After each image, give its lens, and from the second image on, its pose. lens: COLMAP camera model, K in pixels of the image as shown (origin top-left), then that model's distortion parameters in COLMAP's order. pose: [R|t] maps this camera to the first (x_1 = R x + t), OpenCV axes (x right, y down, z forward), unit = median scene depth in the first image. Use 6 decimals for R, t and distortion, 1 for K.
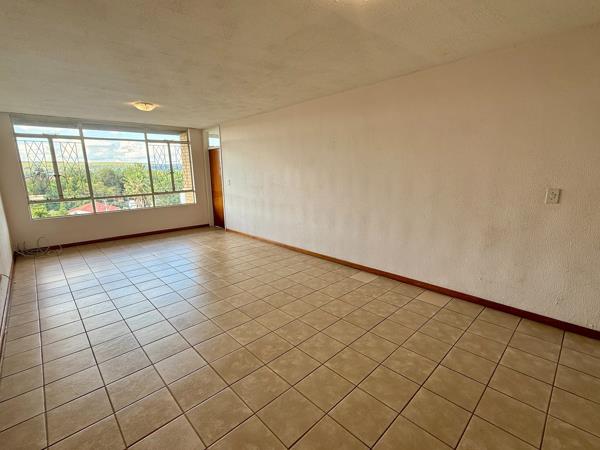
lens RADIAL K [[279.6, 0, 300.3], [0, 279.6, 223.7], [0, 0, 1]] dist [0.000925, -0.000299]
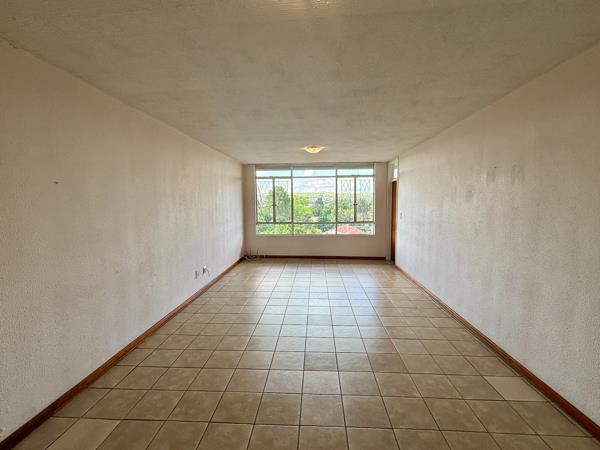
lens RADIAL K [[279.6, 0, 303.0], [0, 279.6, 223.9], [0, 0, 1]] dist [0.000925, -0.000299]
pose [[0.687251, 0.070757, -0.722966, 0.225371], [-0.144967, 0.988585, -0.041051, -0.043218], [0.711808, 0.133018, 0.689663, 0.159733]]
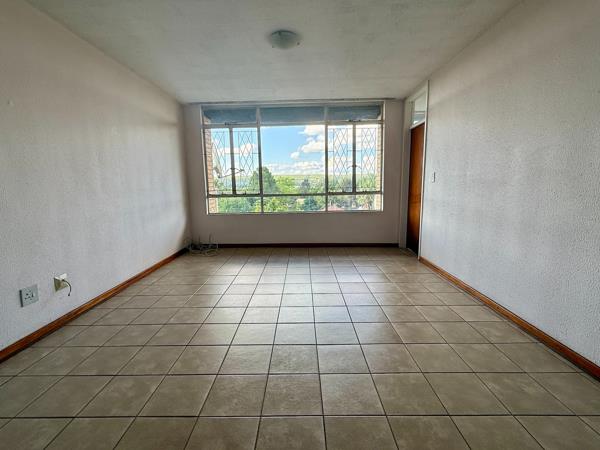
lens RADIAL K [[279.6, 0, 301.0], [0, 279.6, 221.6], [0, 0, 1]] dist [0.000925, -0.000299]
pose [[0.716810, 0.099656, -0.690110, -0.057886], [-0.130292, 0.991445, 0.007837, -0.034582], [0.684987, 0.084298, 0.723662, 0.491129]]
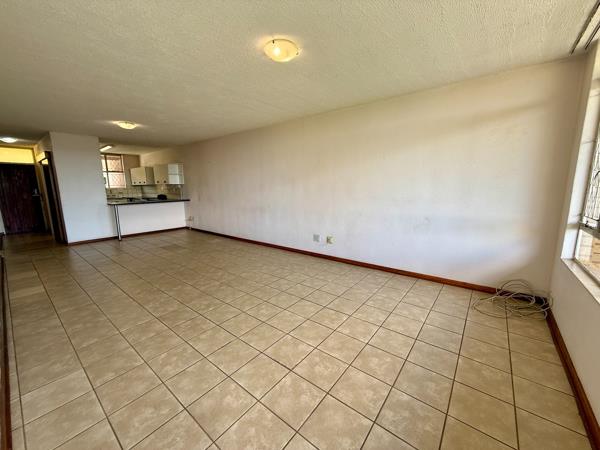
lens RADIAL K [[243.1, 0, 300.1], [0, 243.1, 225.2], [0, 0, 1]] dist [0.006987, -0.002234]
pose [[-0.991618, 0.048561, -0.119732, -0.412472], [0.003185, 0.935587, 0.353081, -0.212050], [0.129166, 0.349740, -0.927900, 1.244947]]
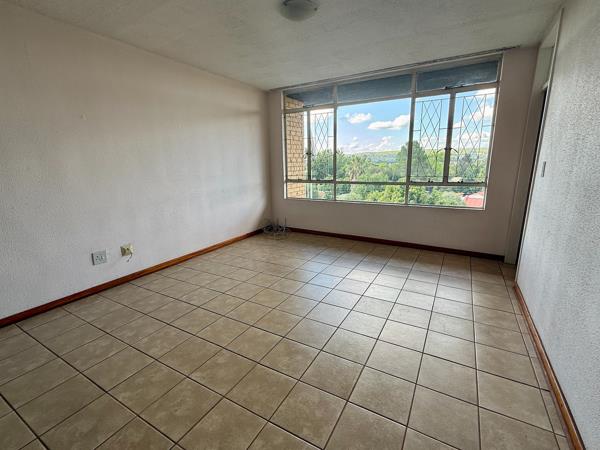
lens RADIAL K [[279.6, 0, 302.1], [0, 279.6, 224.1], [0, 0, 1]] dist [0.000925, -0.000299]
pose [[0.283338, 0.221576, -0.933072, 0.011255], [-0.174794, 0.968578, 0.176930, -0.104228], [0.942956, 0.112965, 0.313165, 0.704555]]
